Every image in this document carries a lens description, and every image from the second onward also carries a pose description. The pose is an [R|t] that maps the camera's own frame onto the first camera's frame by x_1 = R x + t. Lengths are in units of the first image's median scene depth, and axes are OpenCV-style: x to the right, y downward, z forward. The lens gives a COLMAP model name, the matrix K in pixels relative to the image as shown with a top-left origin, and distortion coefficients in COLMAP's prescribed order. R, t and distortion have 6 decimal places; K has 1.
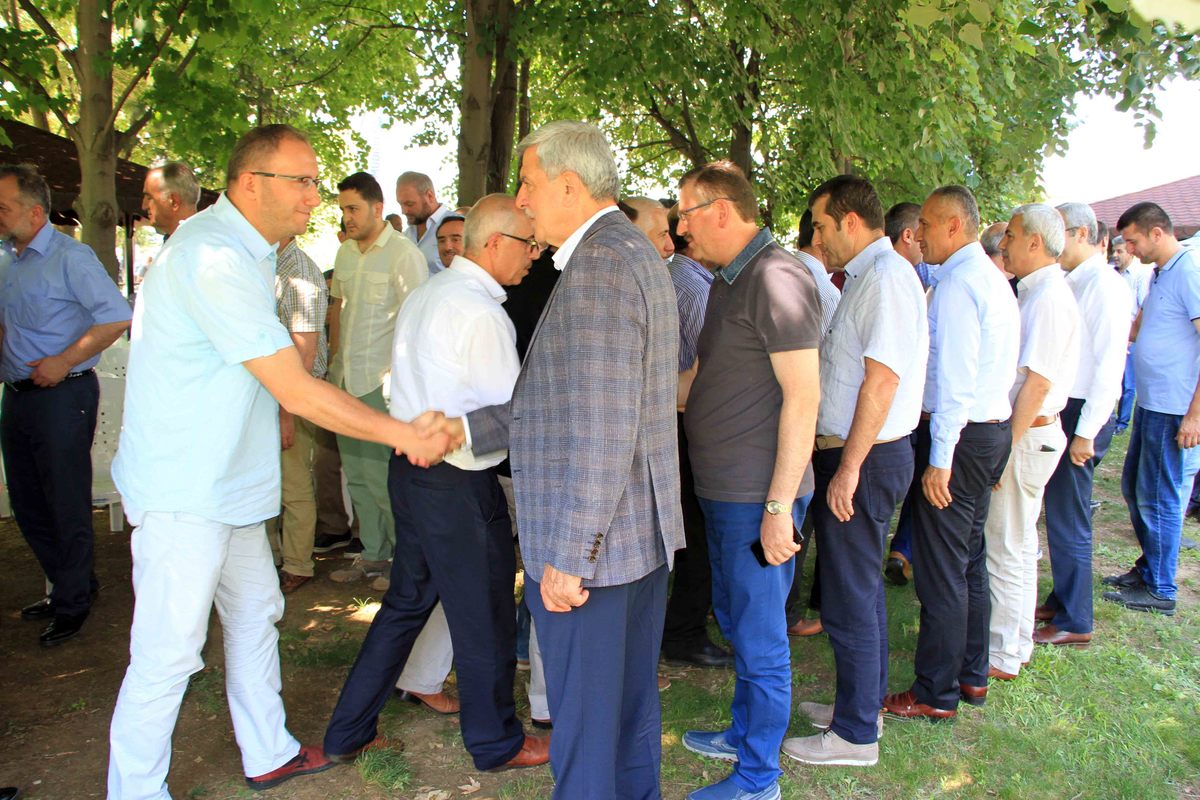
lens RADIAL K [[980.3, 0, 590.7], [0, 980.3, 399.7], [0, 0, 1]] dist [-0.167042, 0.130641]
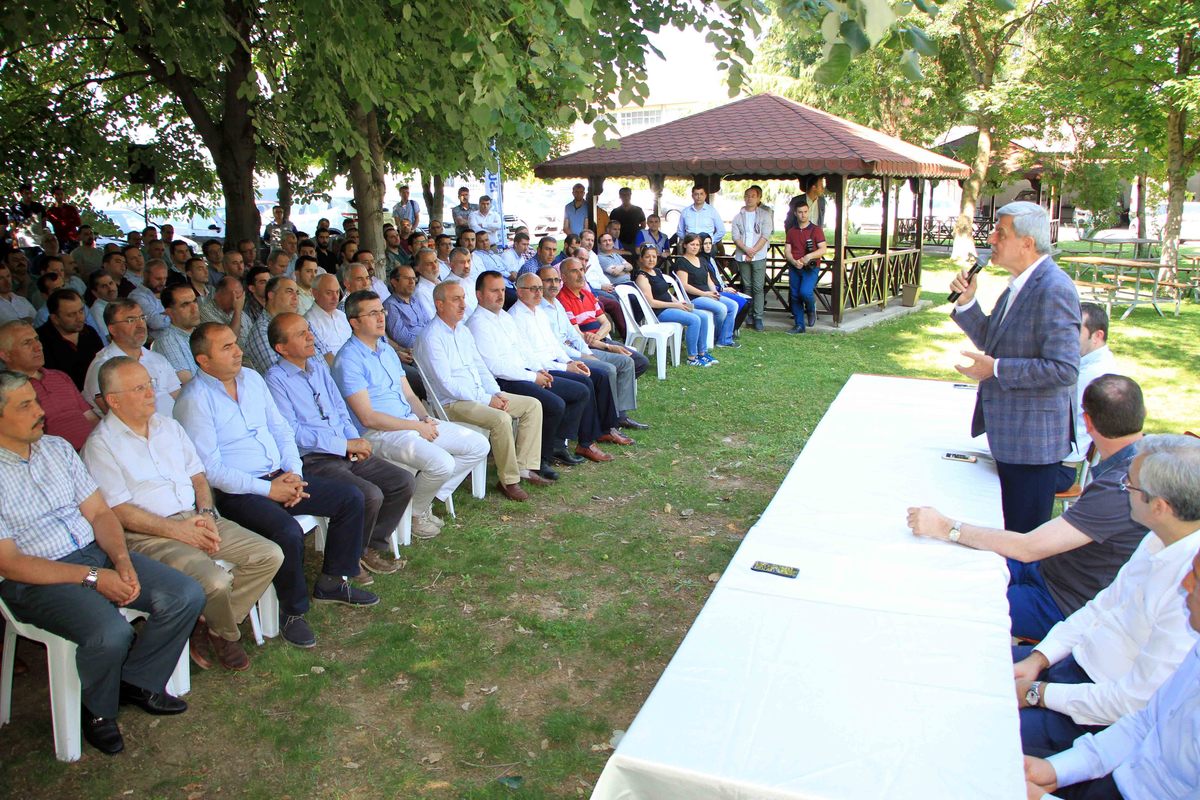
lens RADIAL K [[980.3, 0, 601.9], [0, 980.3, 421.9], [0, 0, 1]] dist [-0.167042, 0.130641]
pose [[0.885328, -0.140025, 0.443383, 0.136347], [0.094314, 0.987834, 0.123646, -0.183504], [-0.455302, -0.067650, 0.887763, 0.512975]]
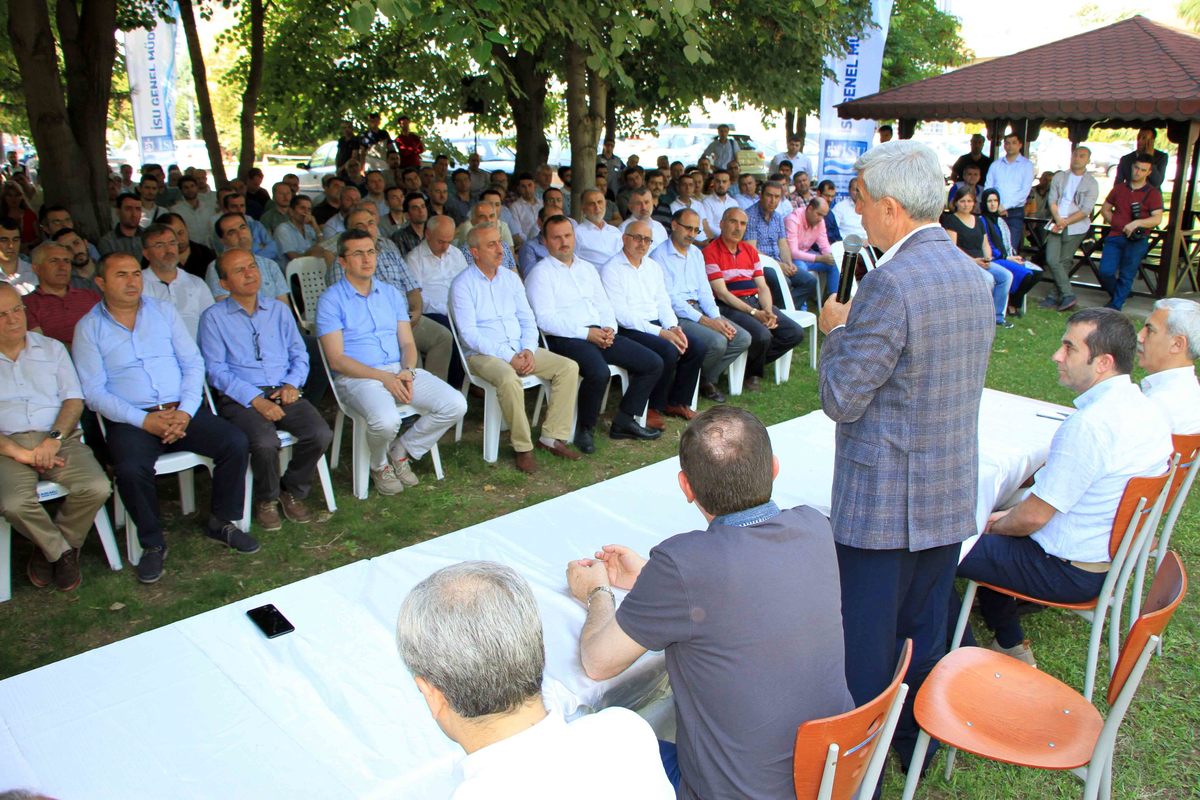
lens RADIAL K [[980.3, 0, 573.2], [0, 980.3, 398.0], [0, 0, 1]] dist [-0.167042, 0.130641]
pose [[0.999701, -0.024077, -0.004266, 0.791178], [0.024430, 0.990873, 0.132565, -0.168889], [0.001035, -0.132630, 0.991165, 0.560961]]
